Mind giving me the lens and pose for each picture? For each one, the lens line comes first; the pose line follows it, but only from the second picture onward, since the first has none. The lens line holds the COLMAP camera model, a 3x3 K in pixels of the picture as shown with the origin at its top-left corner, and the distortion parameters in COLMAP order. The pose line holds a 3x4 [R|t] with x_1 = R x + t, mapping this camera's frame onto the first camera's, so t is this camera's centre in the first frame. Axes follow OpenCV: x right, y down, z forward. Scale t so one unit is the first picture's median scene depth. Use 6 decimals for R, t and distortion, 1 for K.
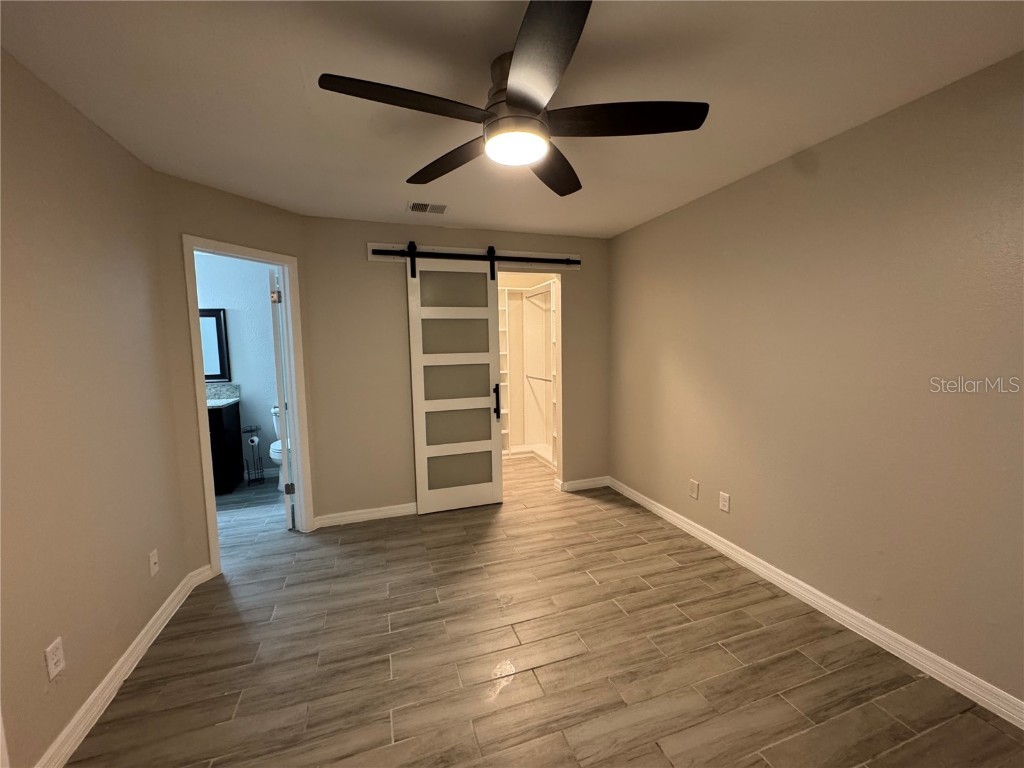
lens RADIAL K [[415.9, 0, 512.0], [0, 415.9, 384.0], [0, 0, 1]] dist [-0.020294, -0.000050]
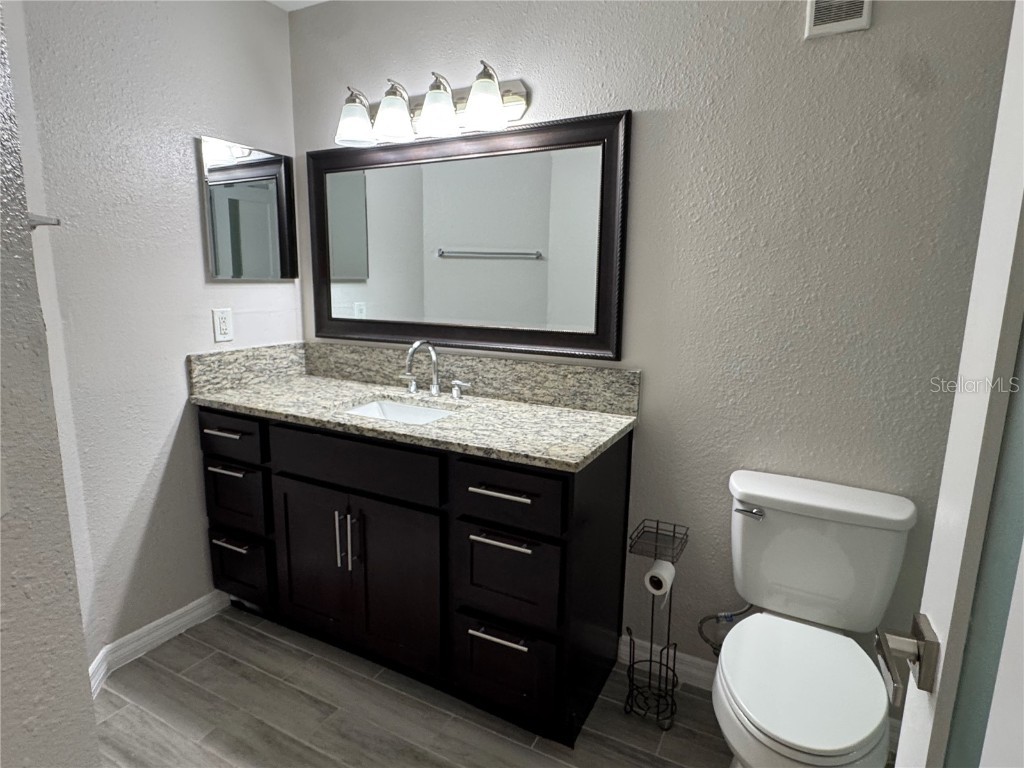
lens RADIAL K [[565.9, 0, 512.0], [0, 565.9, 384.0], [0, 0, 1]] dist [-0.000110, 0.000516]
pose [[0.685076, 0.163316, -0.709929, -0.438602], [-0.095234, 0.986260, 0.134985, -0.038858], [0.722220, -0.024865, 0.691216, 0.654932]]
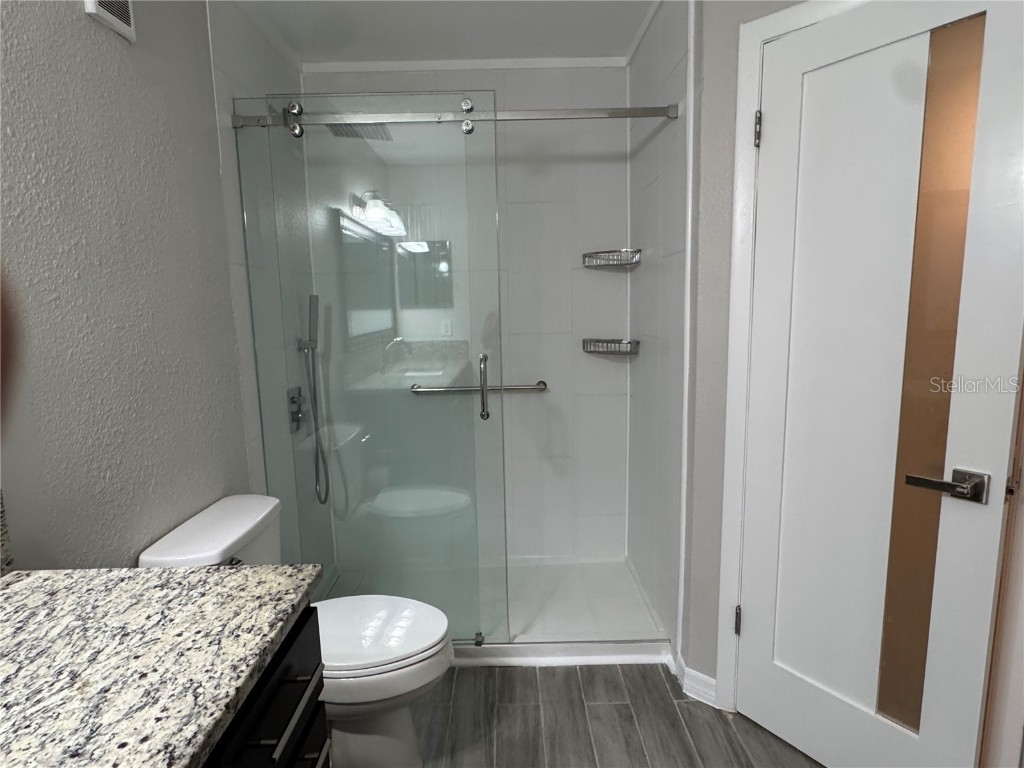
lens RADIAL K [[565.9, 0, 512.0], [0, 565.9, 384.0], [0, 0, 1]] dist [-0.000110, 0.000516]
pose [[0.309166, -0.121018, 0.943277, -0.818788], [0.101701, 0.990390, 0.093730, -0.040388], [-0.945555, 0.066954, 0.318502, 0.753758]]
